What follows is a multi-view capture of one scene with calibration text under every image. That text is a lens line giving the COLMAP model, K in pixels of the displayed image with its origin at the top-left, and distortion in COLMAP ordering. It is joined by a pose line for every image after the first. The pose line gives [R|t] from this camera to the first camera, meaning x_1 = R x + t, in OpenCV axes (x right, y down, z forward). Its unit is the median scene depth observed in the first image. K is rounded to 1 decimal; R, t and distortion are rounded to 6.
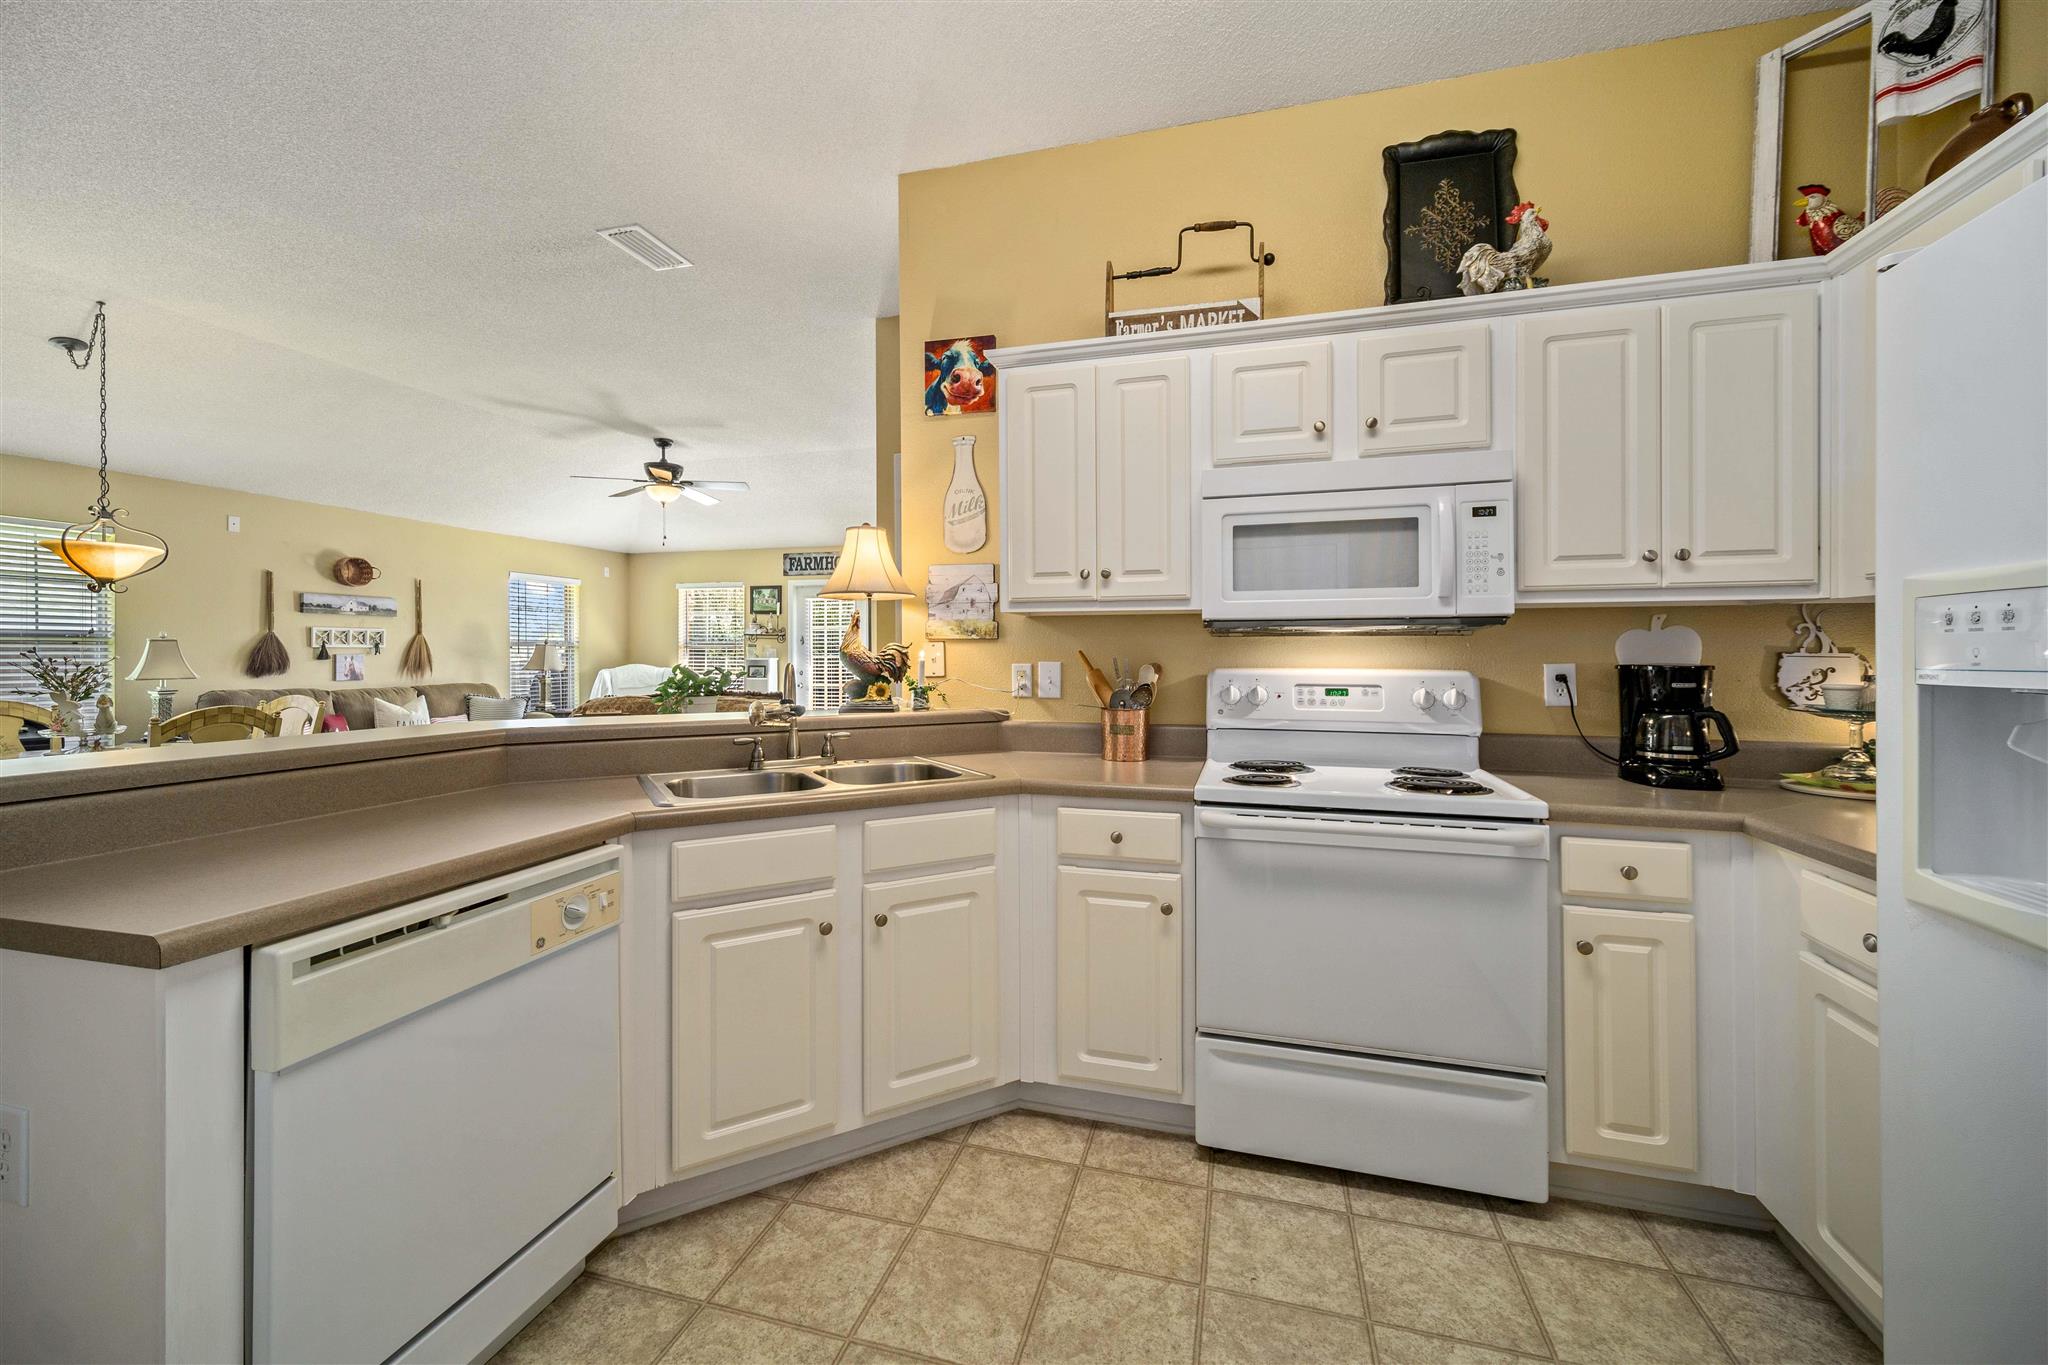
lens RADIAL K [[816.3, 0, 1019.0], [0, 816.3, 662.1], [0, 0, 1]] dist [0.016690, -0.001281]
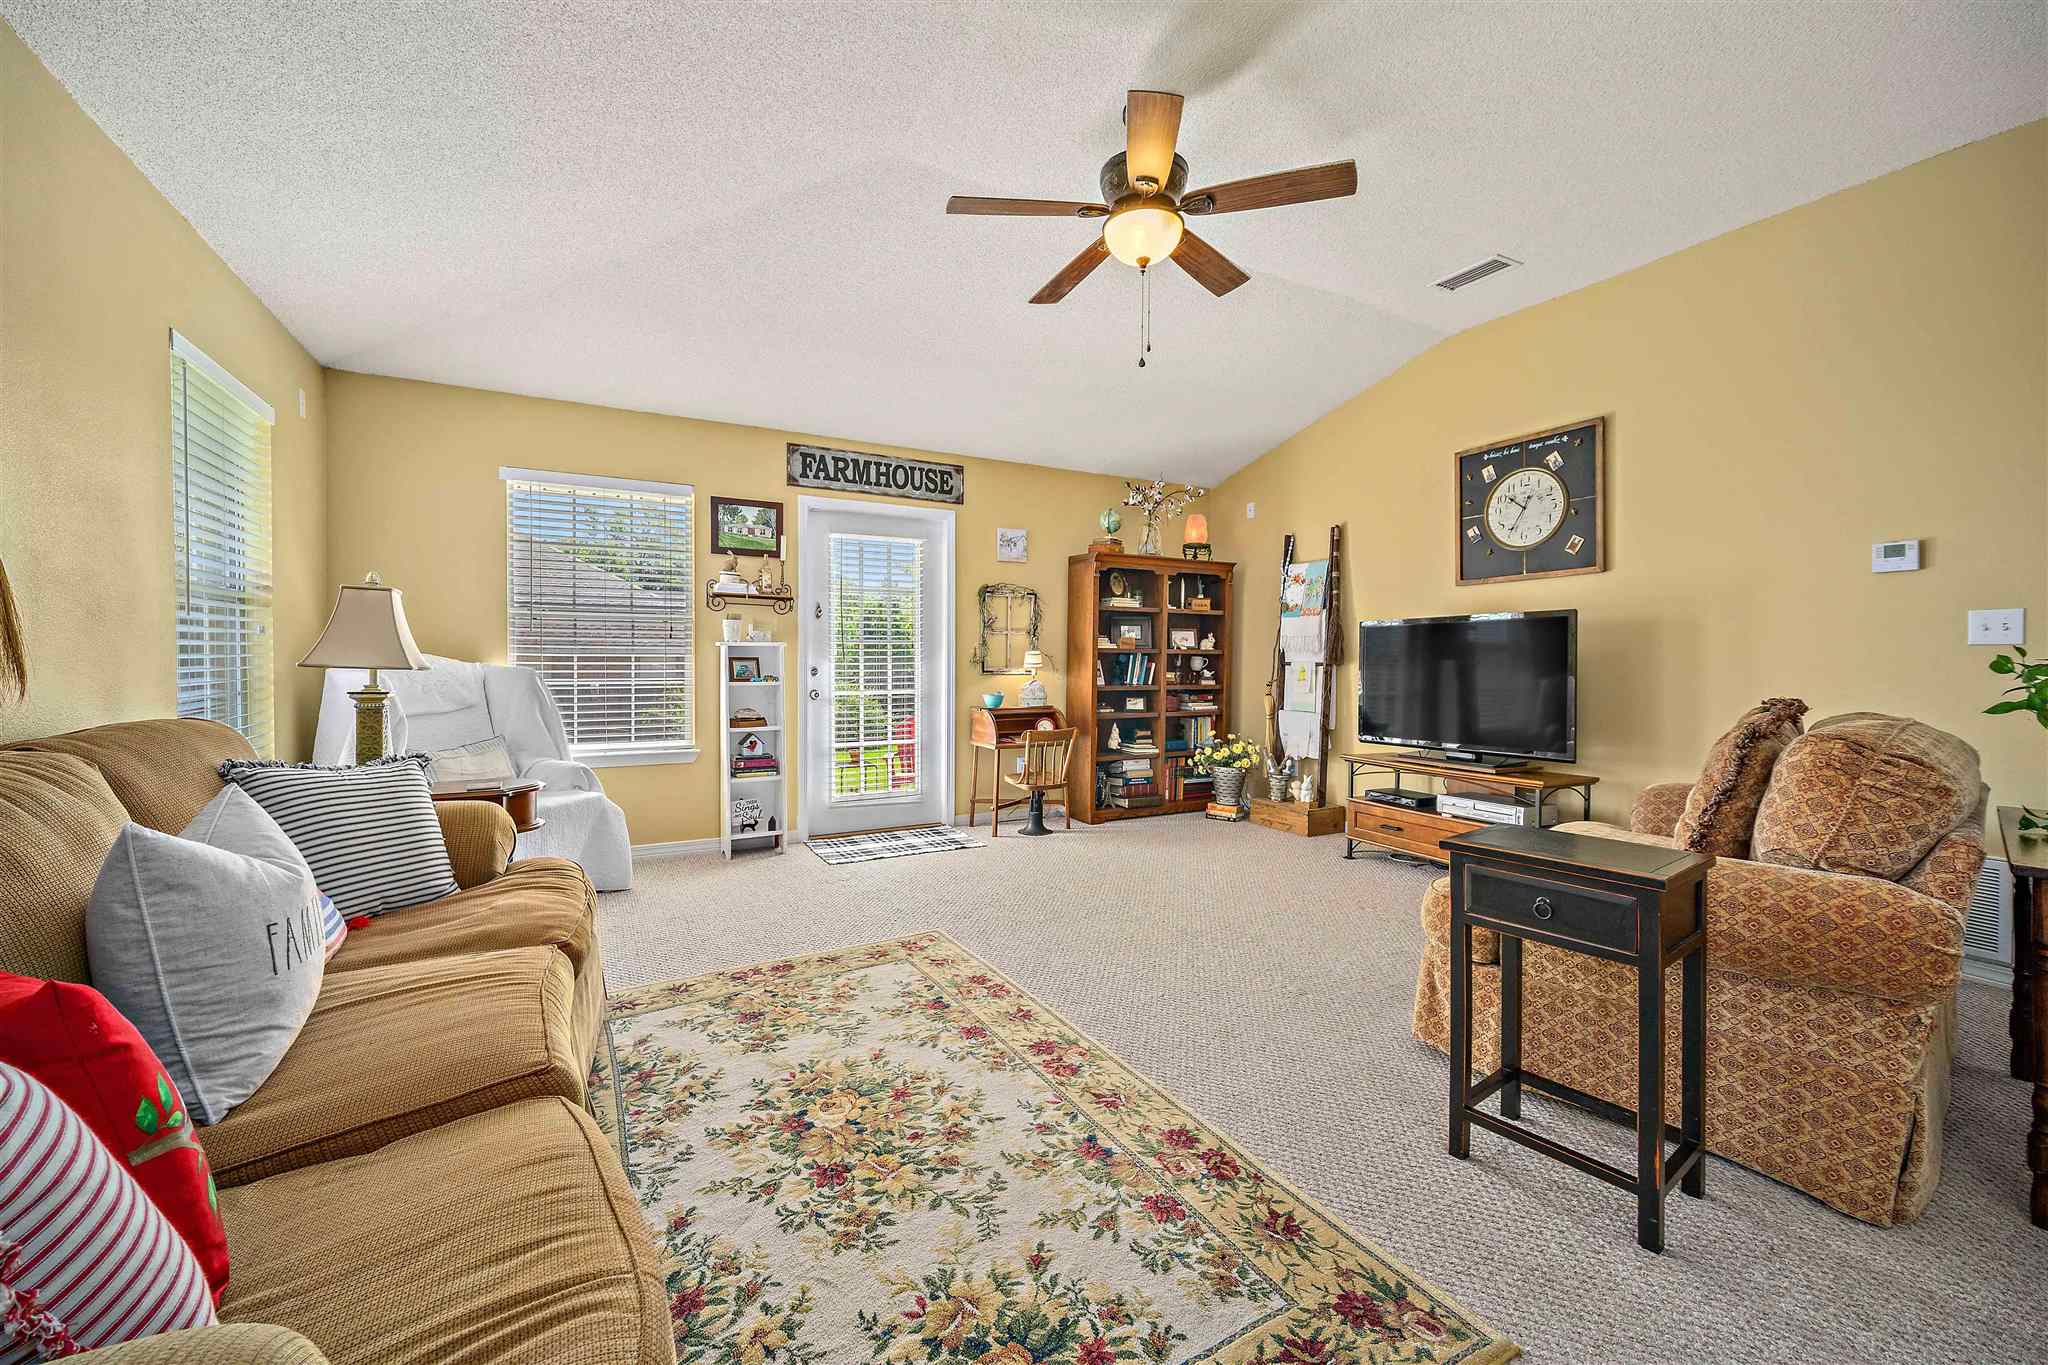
lens RADIAL K [[816.3, 0, 1017.2], [0, 816.3, 673.0], [0, 0, 1]] dist [0.016690, -0.001281]
pose [[0.712363, -0.011093, 0.701724, -0.556376], [0.002478, 0.999909, 0.013291, 0.007482], [-0.701807, -0.007730, 0.712325, 0.531303]]
